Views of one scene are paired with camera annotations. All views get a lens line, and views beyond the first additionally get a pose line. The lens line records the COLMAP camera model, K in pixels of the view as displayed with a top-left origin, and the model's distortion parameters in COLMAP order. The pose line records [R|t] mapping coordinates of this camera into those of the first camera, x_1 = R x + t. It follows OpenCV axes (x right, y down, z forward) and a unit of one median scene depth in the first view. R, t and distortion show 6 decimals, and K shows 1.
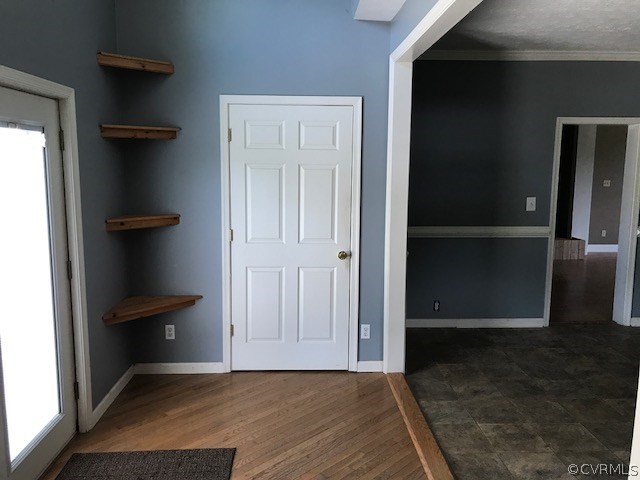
lens RADIAL K [[524.9, 0, 310.7], [0, 524.9, 231.1], [0, 0, 1]] dist [0.050138, -0.060331]
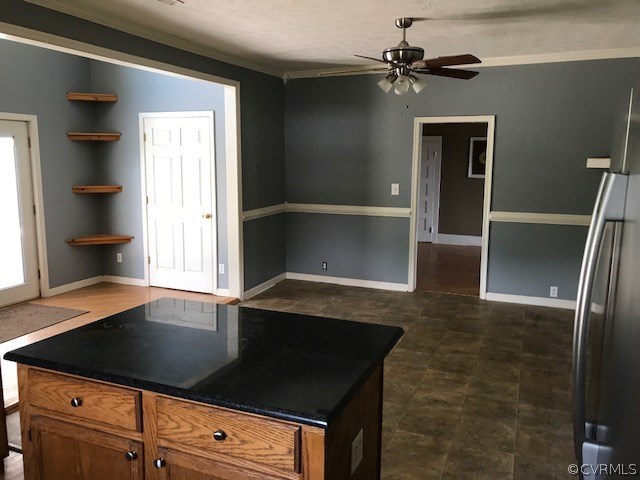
lens RADIAL K [[524.9, 0, 306.6], [0, 524.9, 239.2], [0, 0, 1]] dist [0.050138, -0.060331]
pose [[0.903873, 0.067066, -0.422512, 0.949714], [-0.055855, 0.997682, 0.038873, 0.036425], [0.424140, -0.011537, 0.905523, -0.245088]]
